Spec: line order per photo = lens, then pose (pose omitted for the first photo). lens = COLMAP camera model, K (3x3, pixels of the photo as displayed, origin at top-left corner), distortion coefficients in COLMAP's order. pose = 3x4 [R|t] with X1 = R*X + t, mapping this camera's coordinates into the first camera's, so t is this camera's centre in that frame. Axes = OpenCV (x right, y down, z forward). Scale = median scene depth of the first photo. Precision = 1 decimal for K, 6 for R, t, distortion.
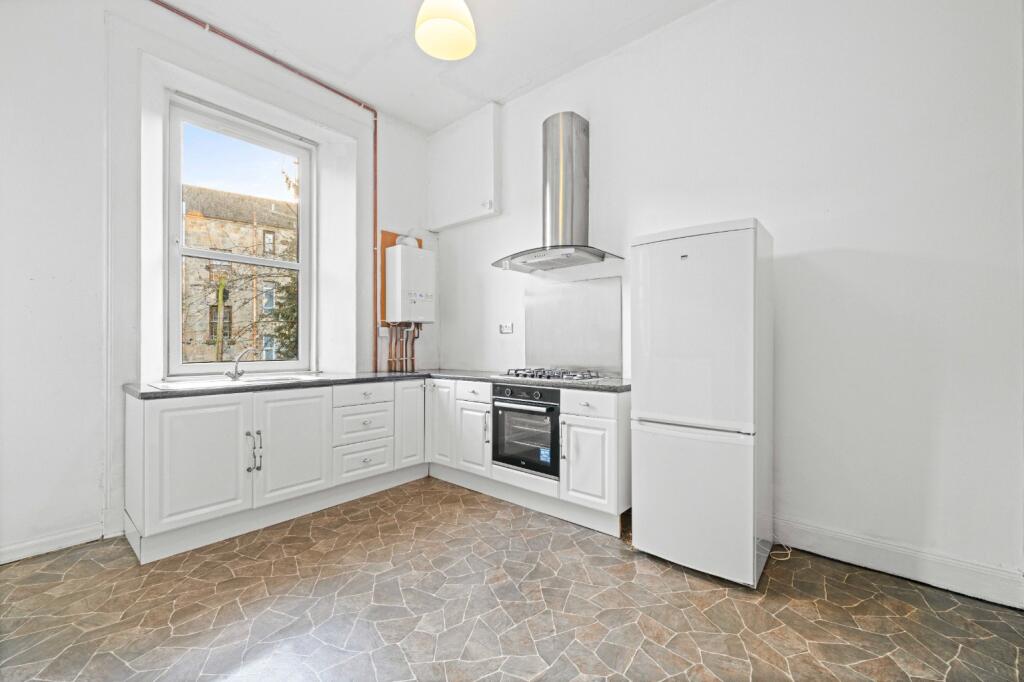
lens RADIAL K [[410.5, 0, 512.0], [0, 410.5, 341.0], [0, 0, 1]] dist [0.002522, 0.000200]
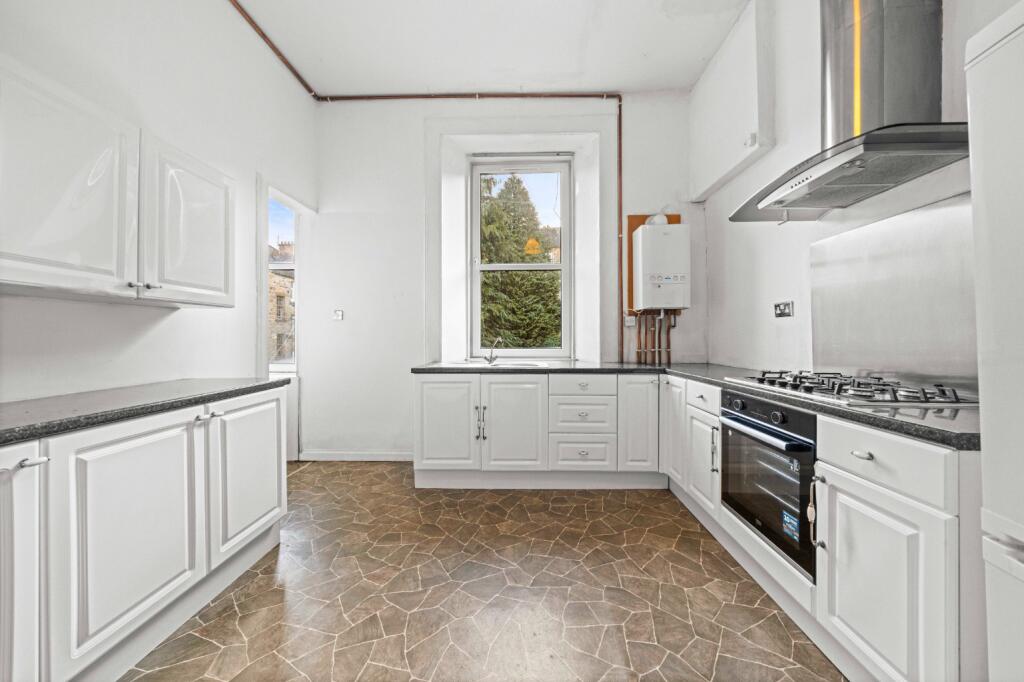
lens RADIAL K [[353.5, 0, 515.5], [0, 353.5, 332.3], [0, 0, 1]] dist [-0.002141, -0.000028]
pose [[0.627290, -0.011286, -0.778704, 0.203328], [0.009978, 0.999929, -0.006455, 0.008127], [0.778722, -0.003721, 0.627358, 0.355511]]
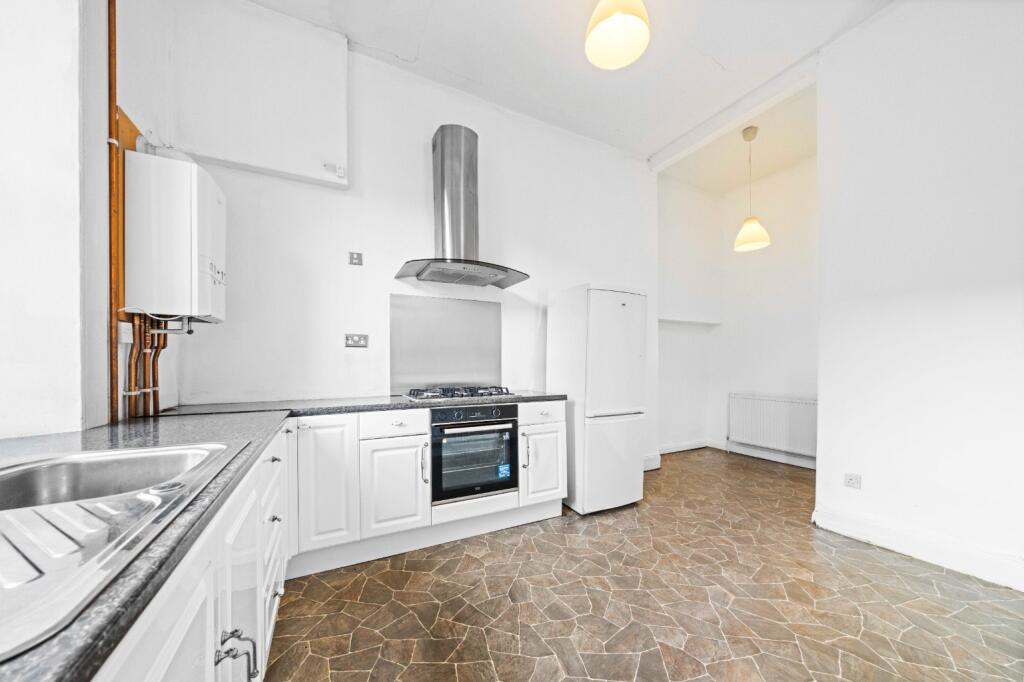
lens RADIAL K [[360.1, 0, 514.1], [0, 360.1, 359.9], [0, 0, 1]] dist [-0.001294, -0.000130]
pose [[0.382017, 0.004424, 0.924145, -0.657726], [-0.007808, 0.999968, -0.001559, 0.004893], [-0.924122, -0.006620, 0.382040, 0.576640]]
